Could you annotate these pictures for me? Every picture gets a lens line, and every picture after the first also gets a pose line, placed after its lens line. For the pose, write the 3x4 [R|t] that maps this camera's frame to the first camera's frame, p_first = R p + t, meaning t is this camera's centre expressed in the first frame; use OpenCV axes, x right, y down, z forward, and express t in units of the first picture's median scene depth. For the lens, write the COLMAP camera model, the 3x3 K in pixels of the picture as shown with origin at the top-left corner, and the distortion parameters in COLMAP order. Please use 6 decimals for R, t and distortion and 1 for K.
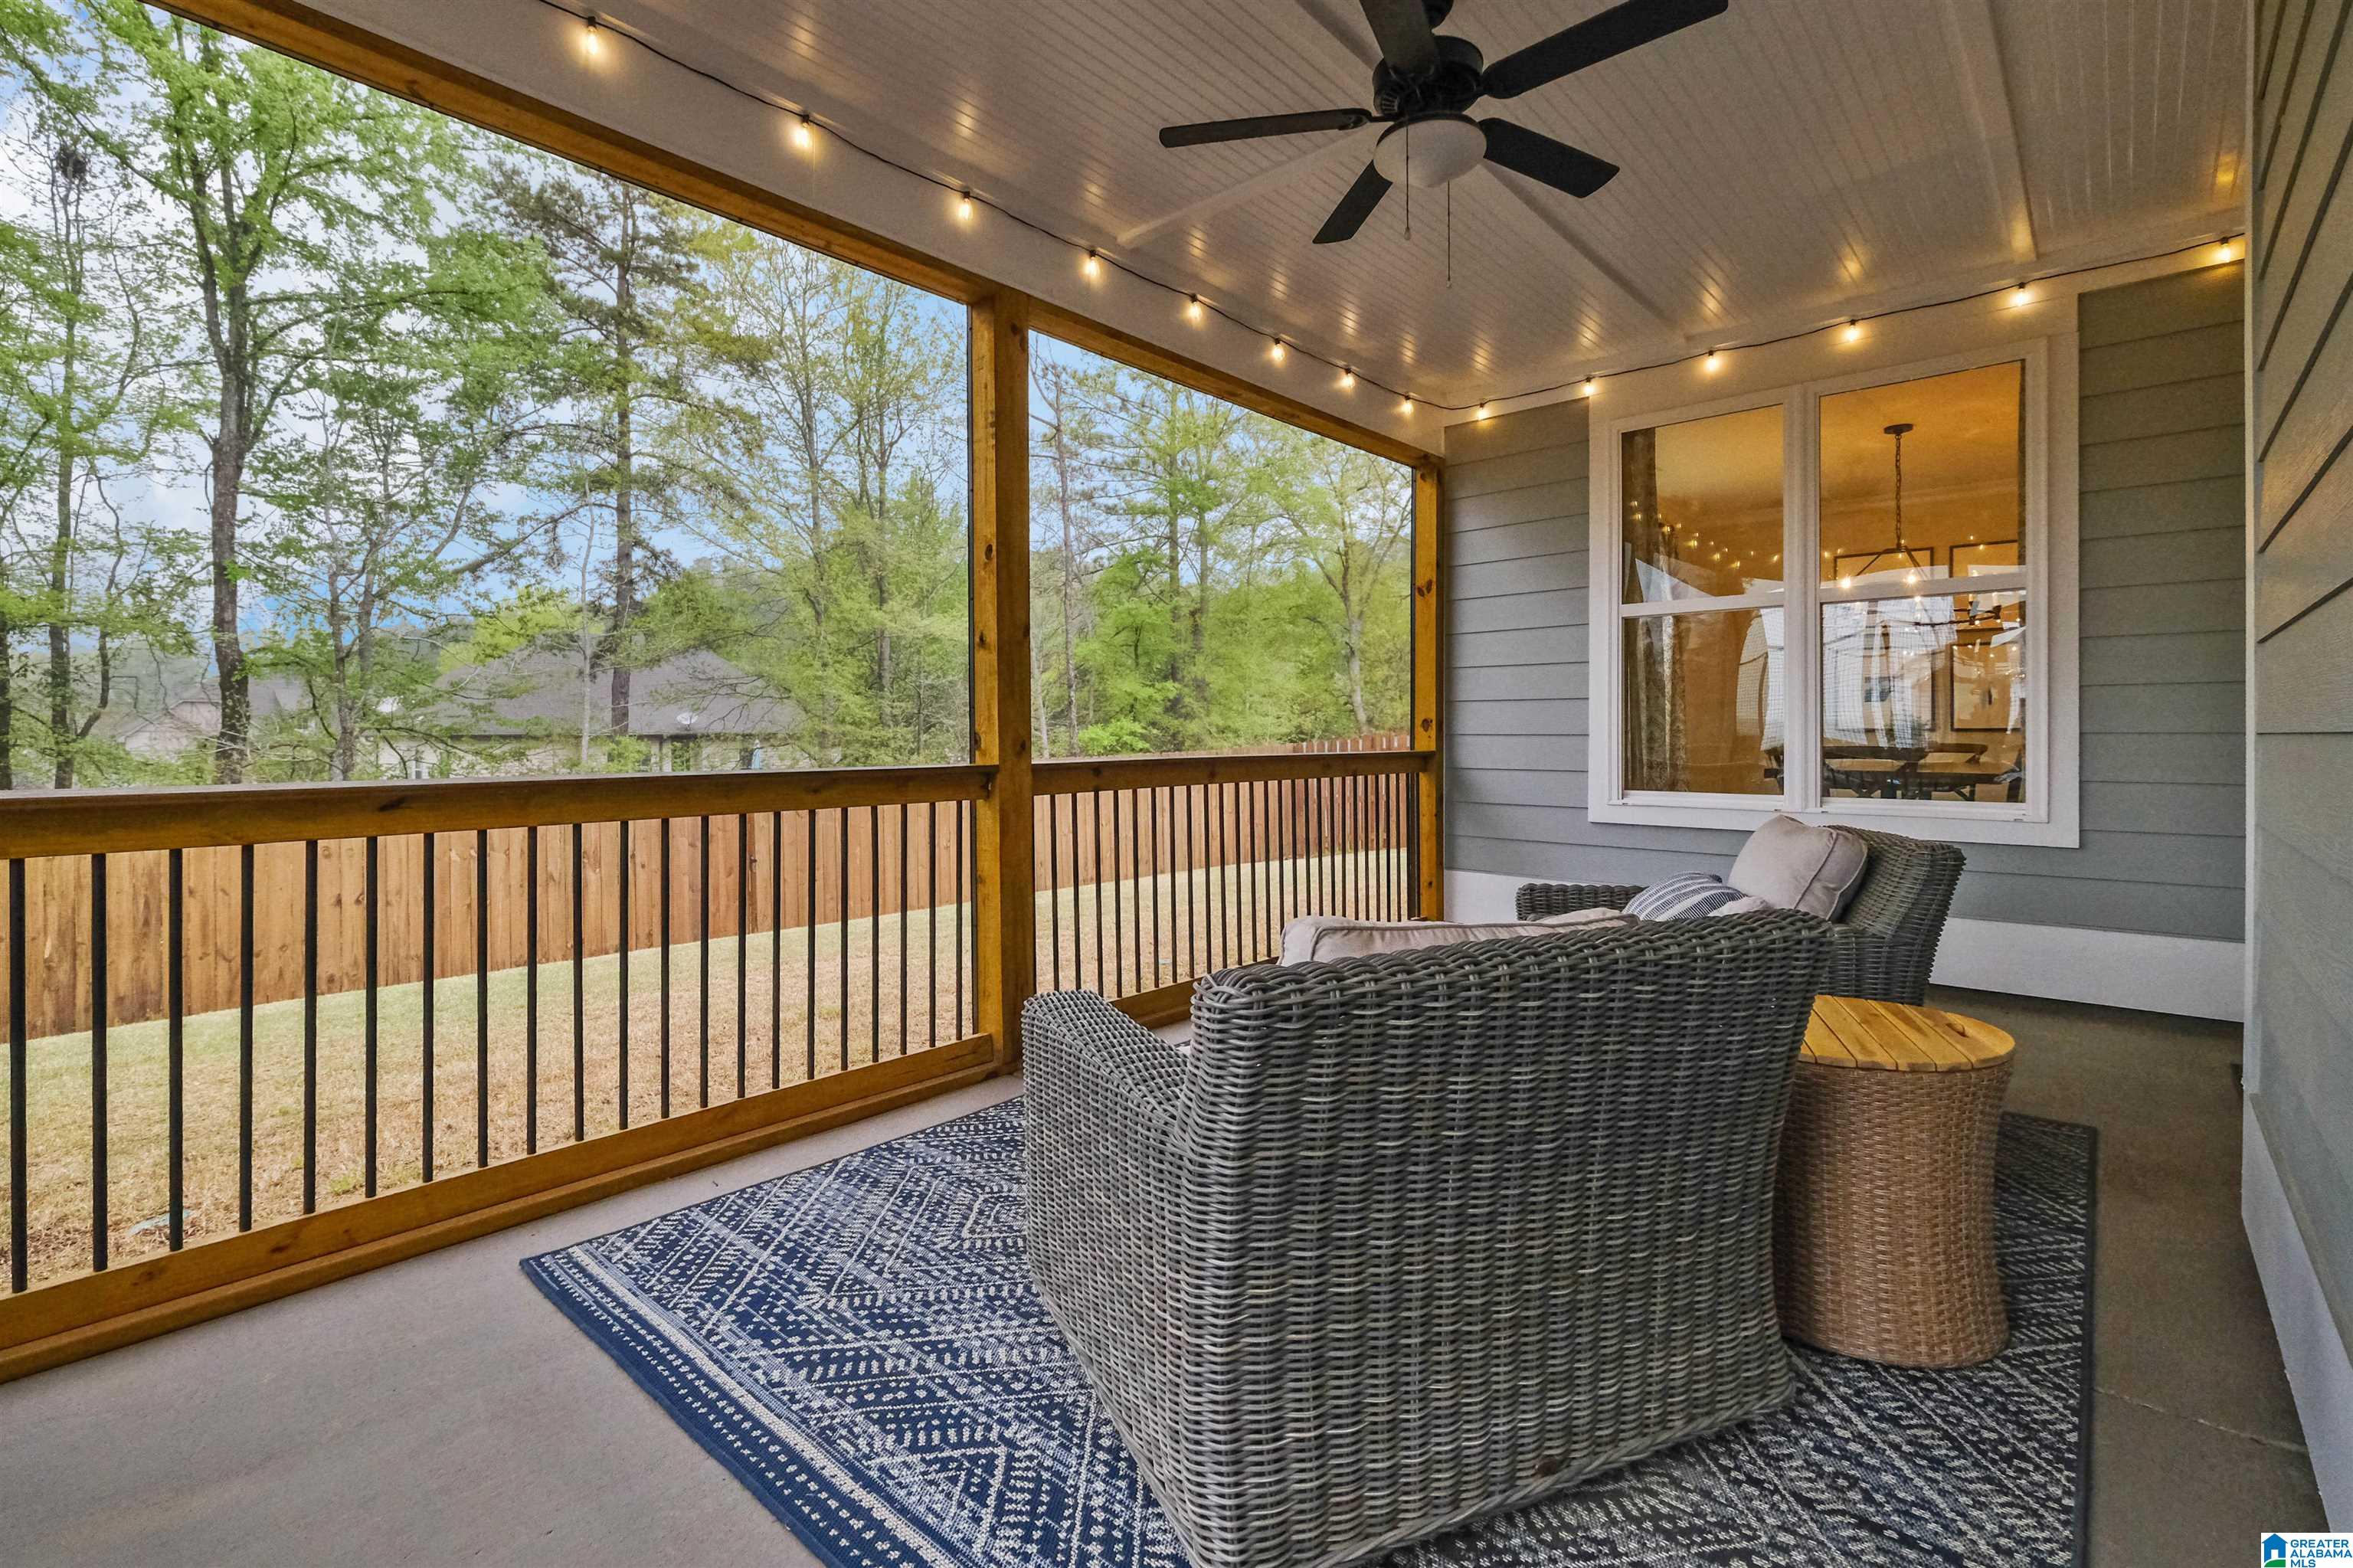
lens RADIAL K [[1058.2, 0, 1174.8], [0, 1058.2, 739.2], [0, 0, 1]] dist [0.001000, 0.000360]
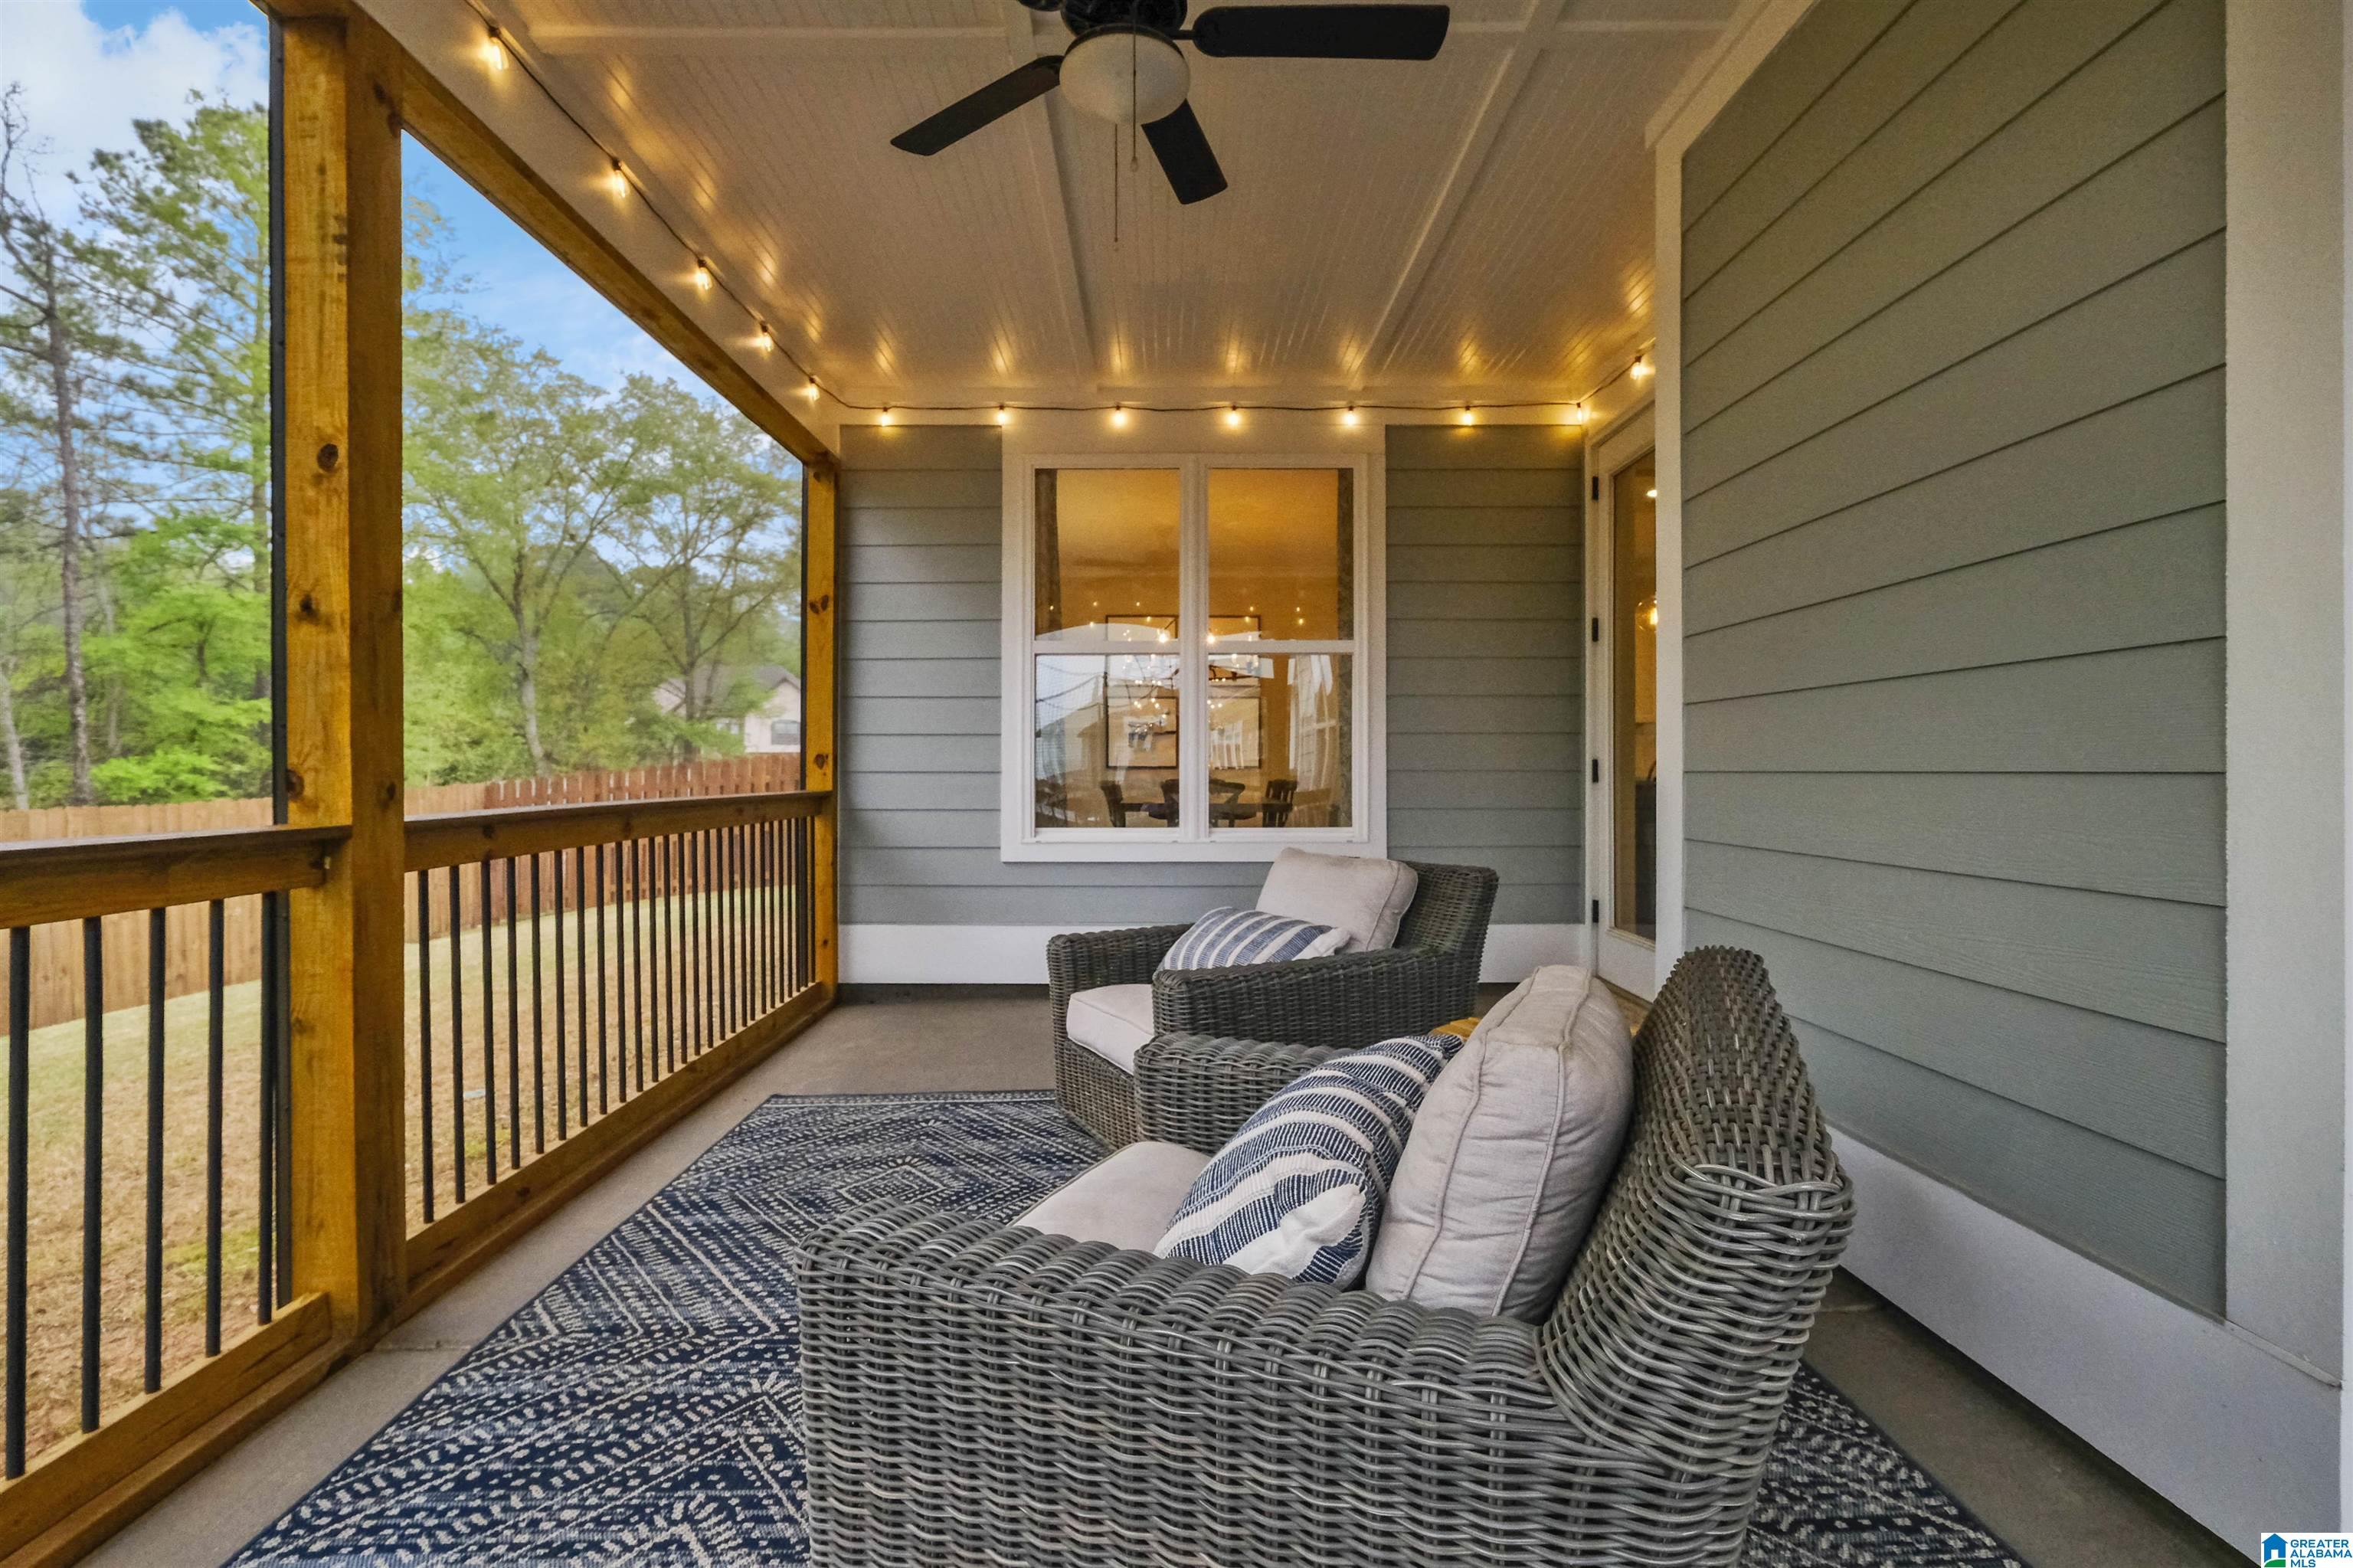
lens RADIAL K [[1058.2, 0, 1173.6], [0, 1058.2, 767.3], [0, 0, 1]] dist [0.001000, 0.000360]
pose [[0.743166, 0.000927, 0.669106, -0.143724], [0.004585, 0.999969, -0.006477, -0.001295], [-0.669091, 0.007881, 0.743139, 0.172613]]
